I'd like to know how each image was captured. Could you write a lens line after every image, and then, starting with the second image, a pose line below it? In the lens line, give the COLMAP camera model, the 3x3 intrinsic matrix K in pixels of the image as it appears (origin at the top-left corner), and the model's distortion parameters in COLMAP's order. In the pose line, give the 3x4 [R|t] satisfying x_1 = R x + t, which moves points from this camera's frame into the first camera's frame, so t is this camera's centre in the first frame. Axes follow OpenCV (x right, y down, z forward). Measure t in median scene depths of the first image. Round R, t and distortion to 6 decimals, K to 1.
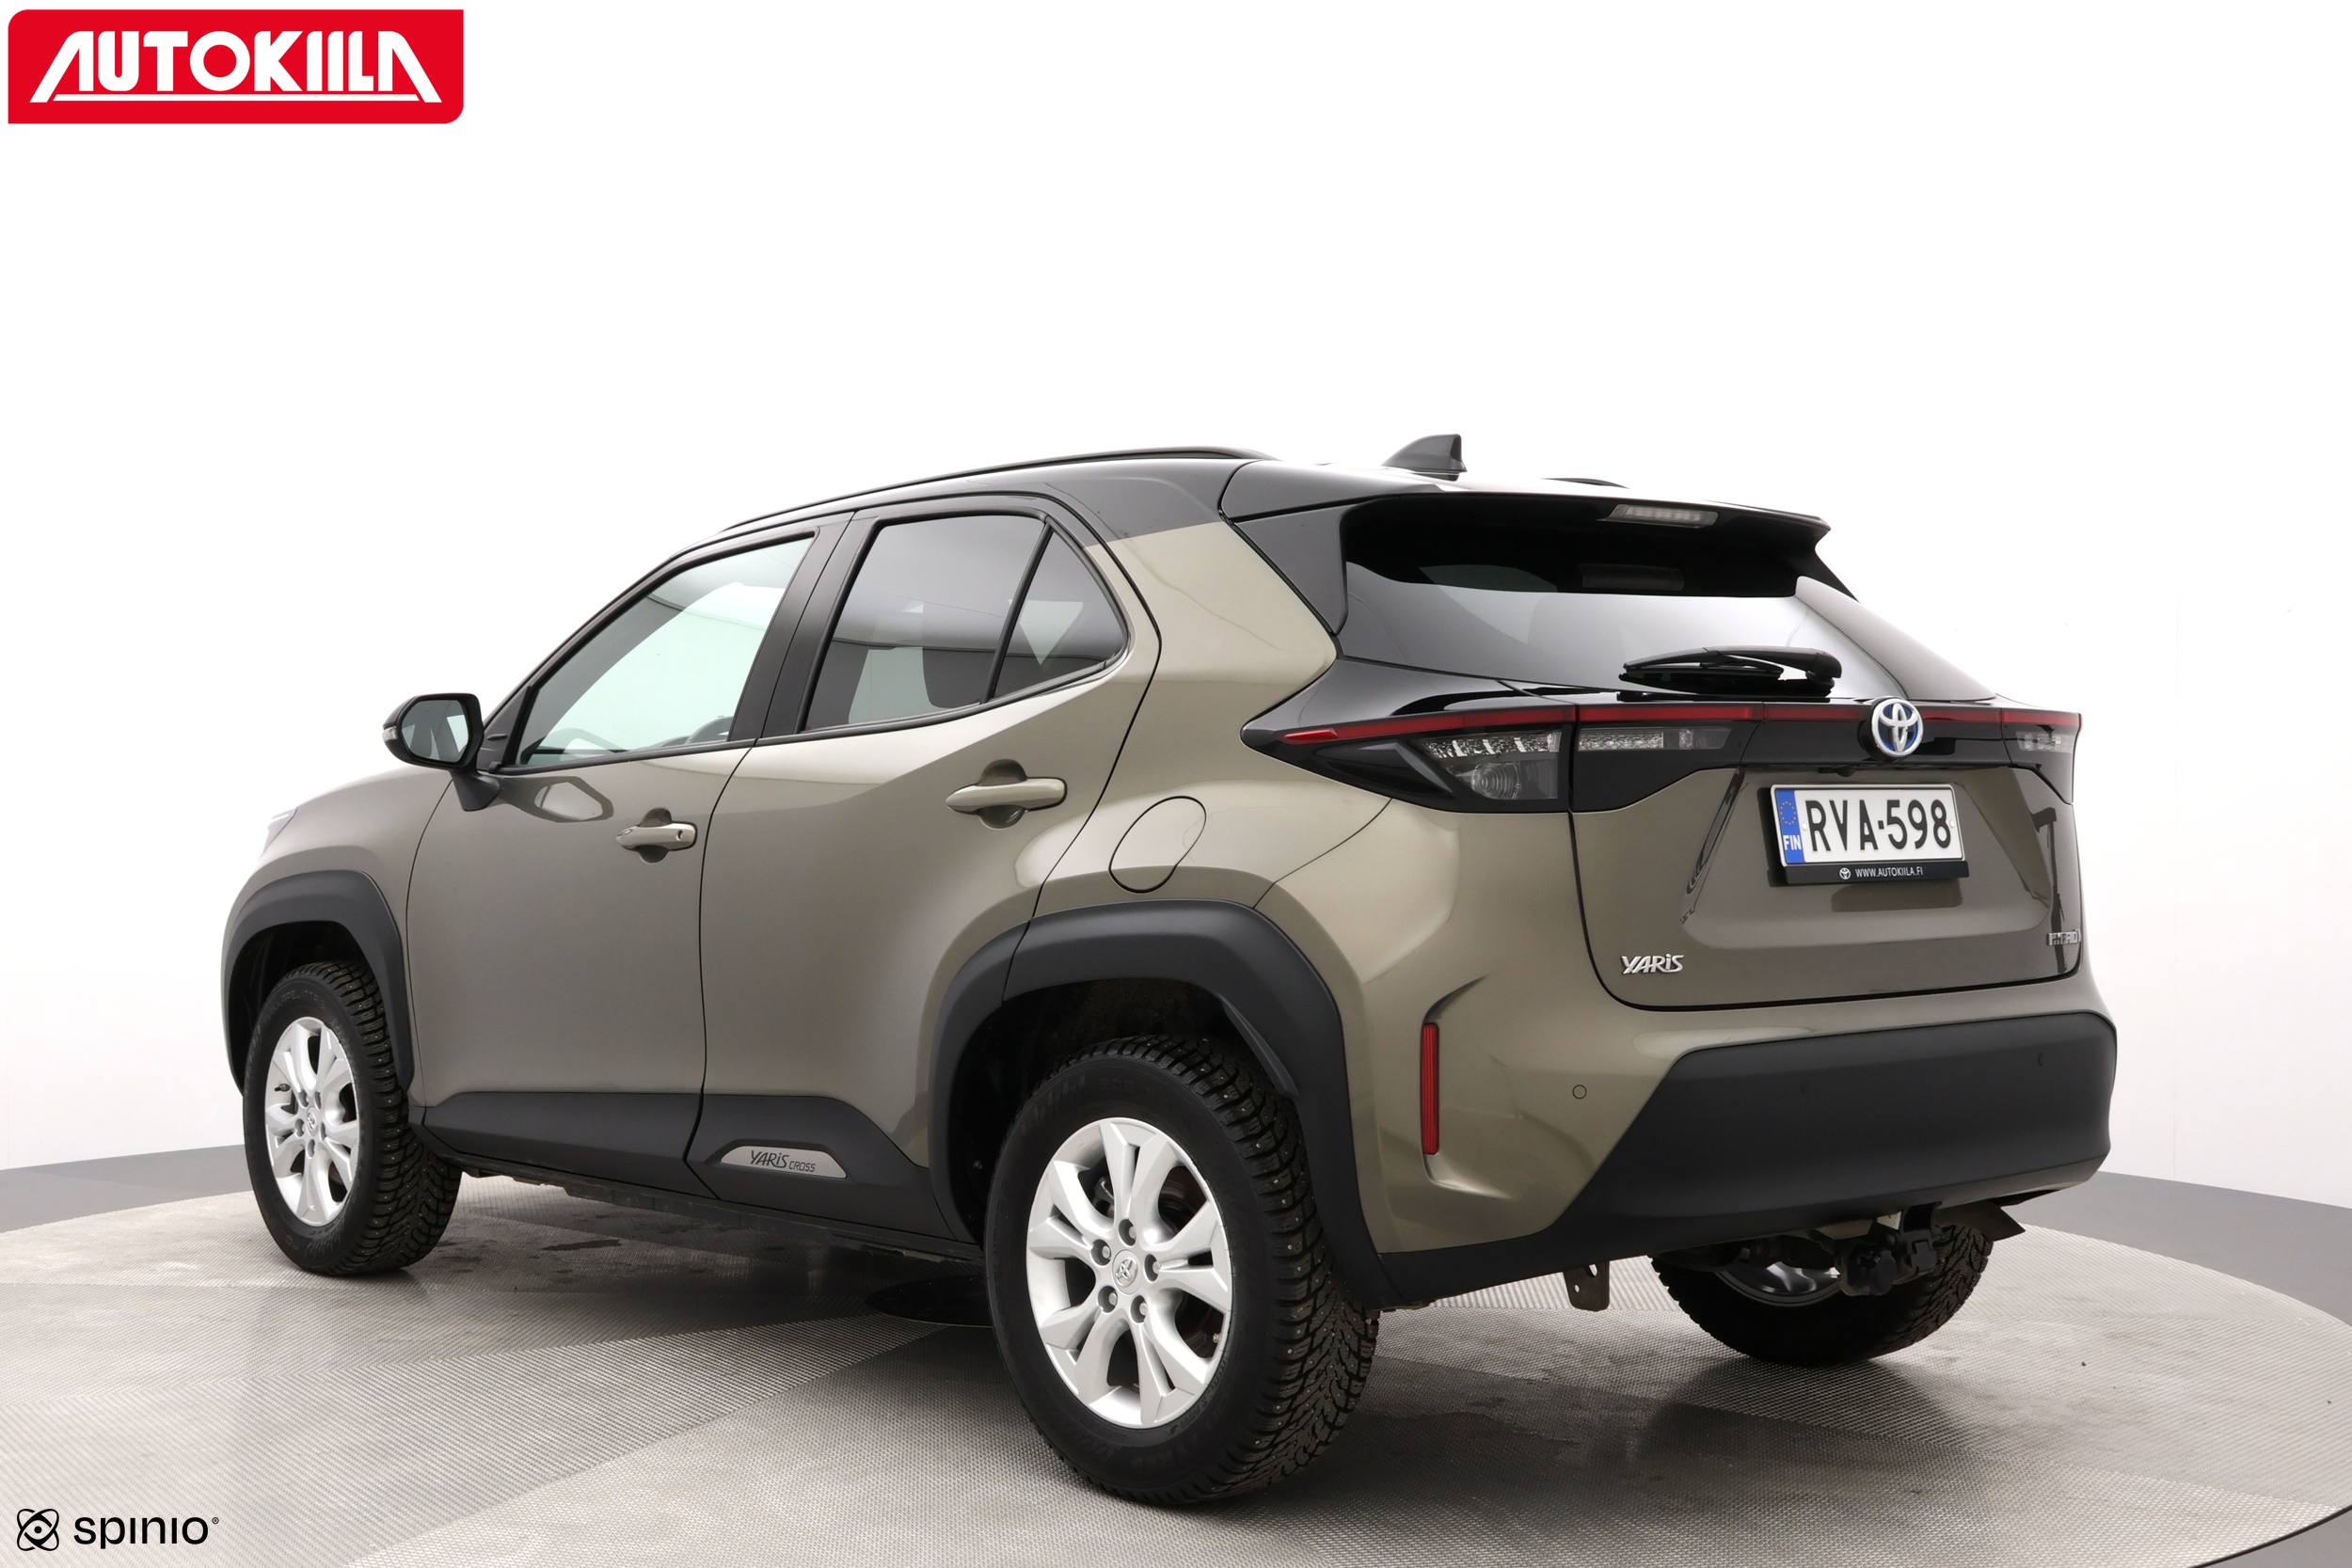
lens RADIAL K [[1883.4, 0, 1175.7], [0, 1883.4, 781.3], [0, 0, 1]] dist [-0.019002, -0.012785]
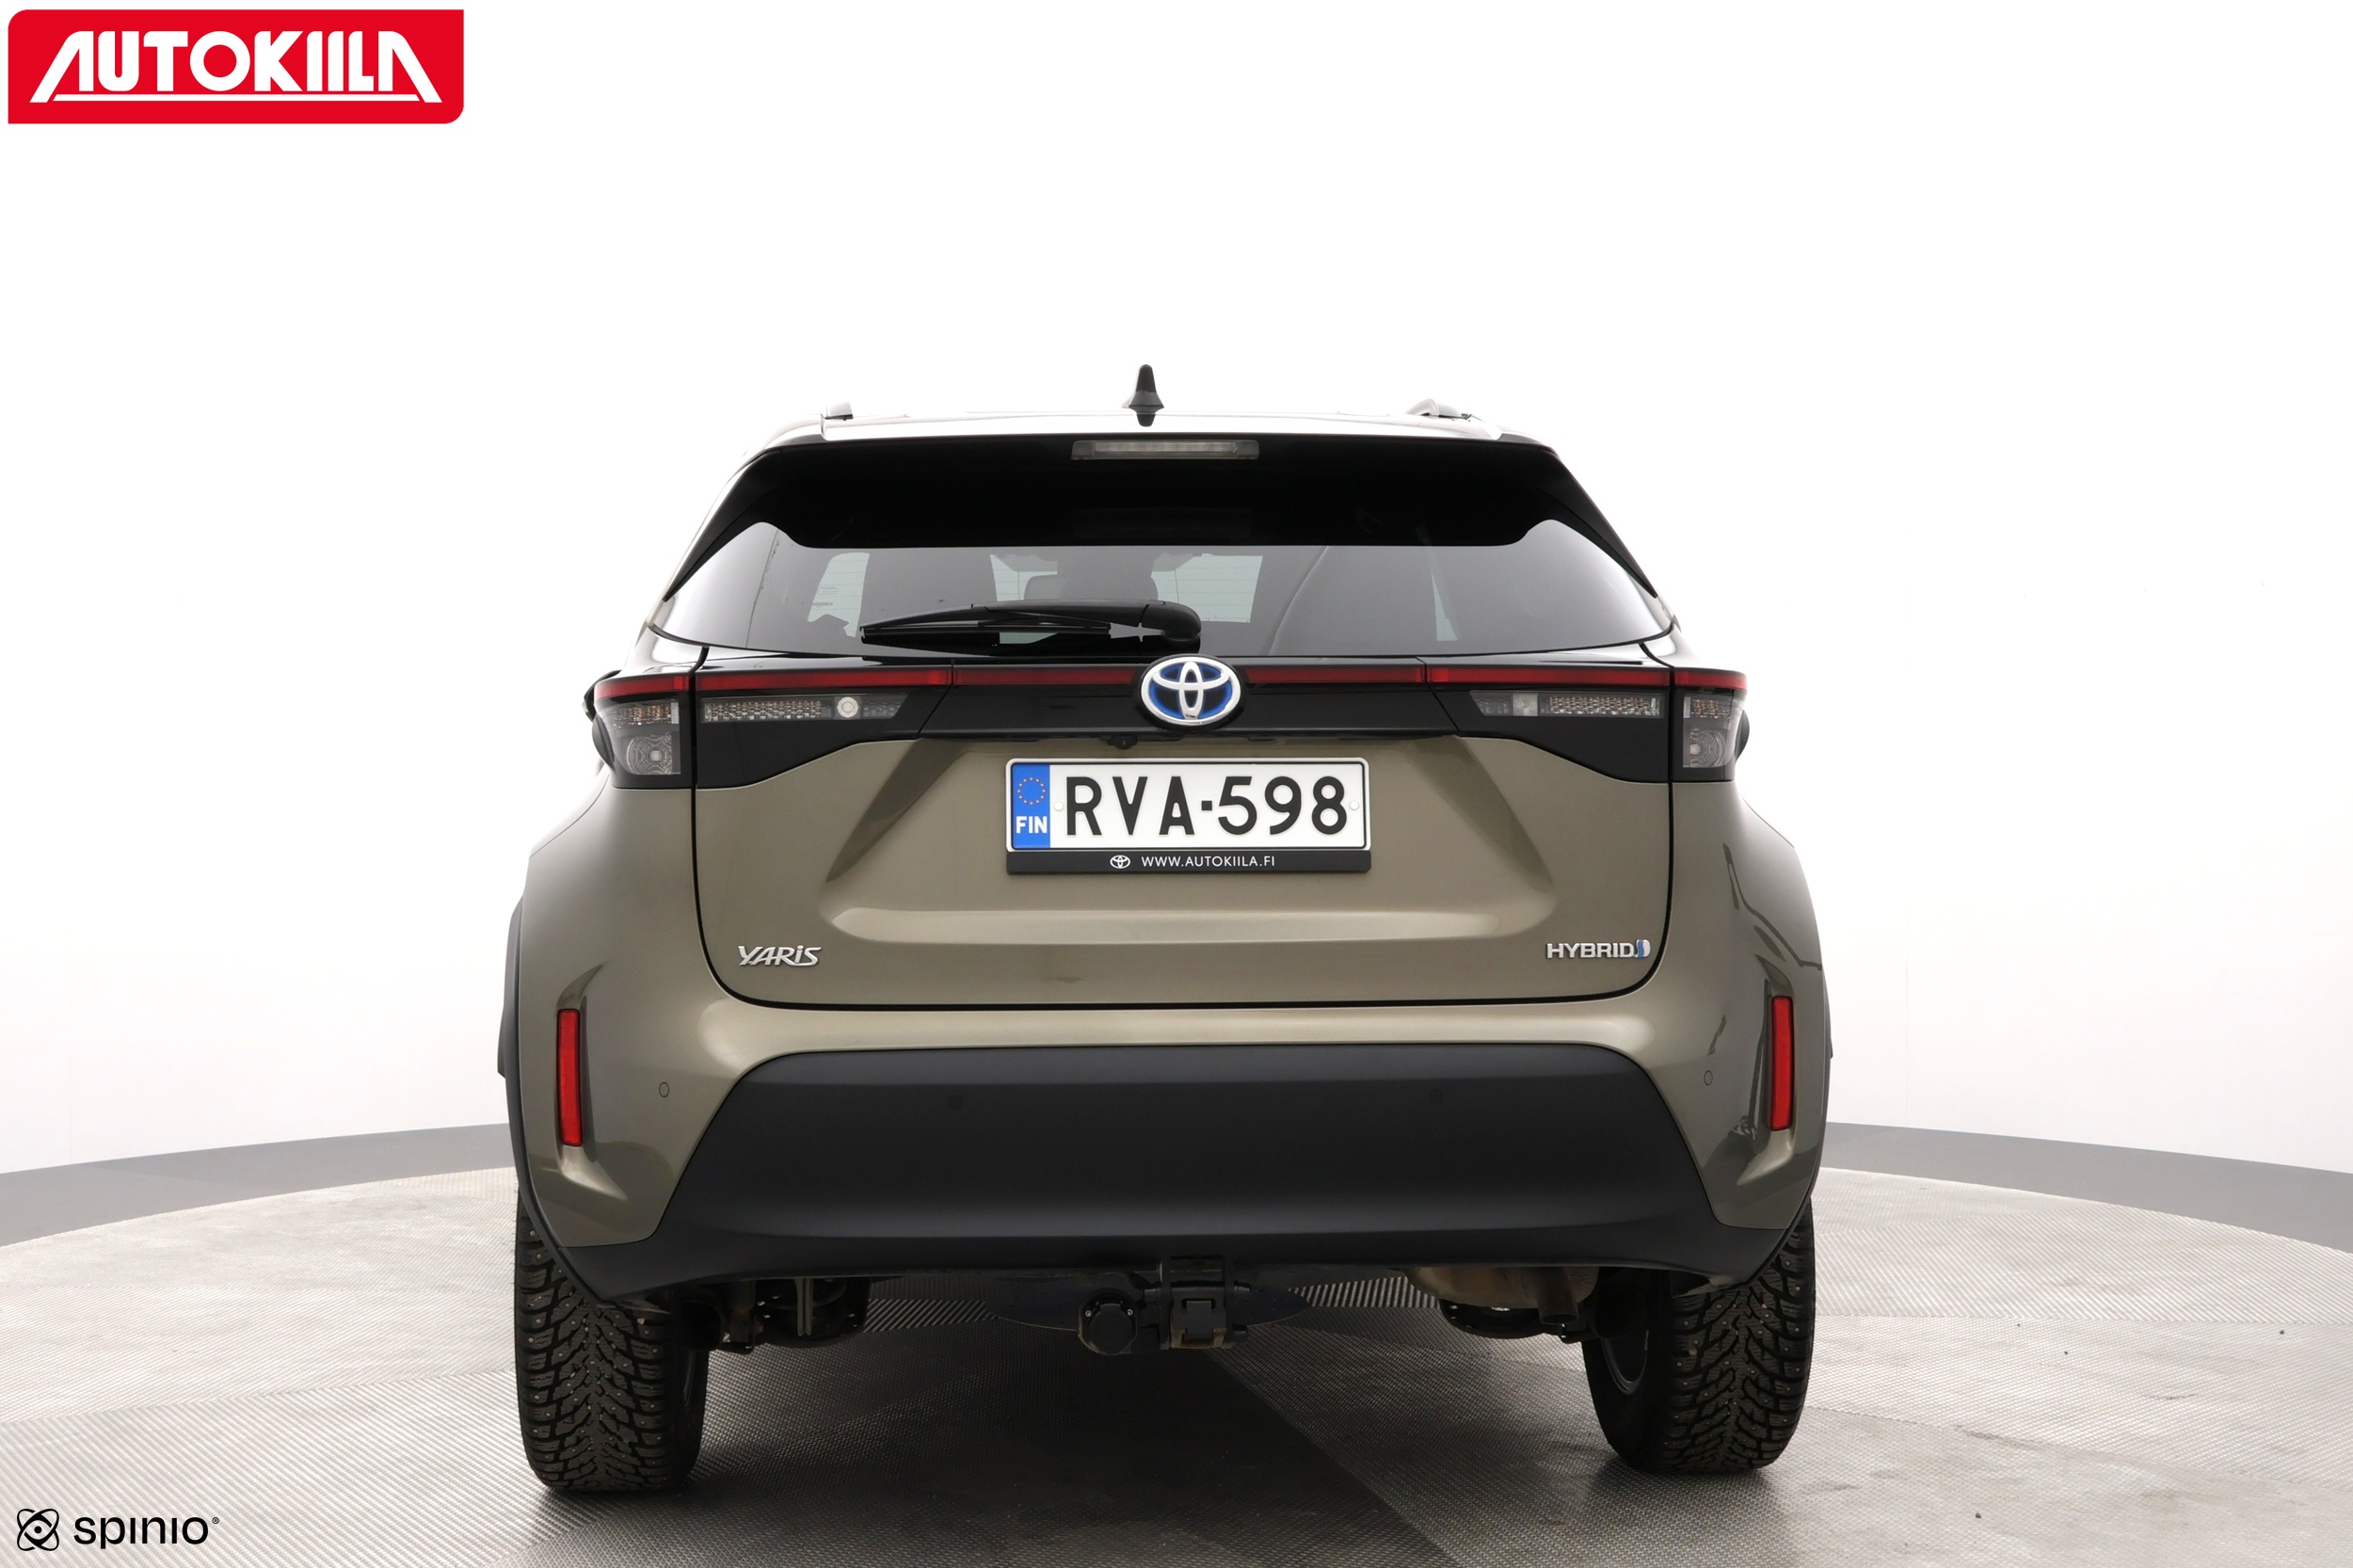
lens RADIAL K [[2032.5, 0, 1176.7], [0, 2032.5, 784.4], [0, 0, 1]] dist [0.007489, 0.002531]
pose [[0.919441, 0.003167, -0.393214, 0.743834], [0.001781, 0.999924, 0.012218, 0.002365], [0.393223, -0.011934, 0.919366, 0.155988]]
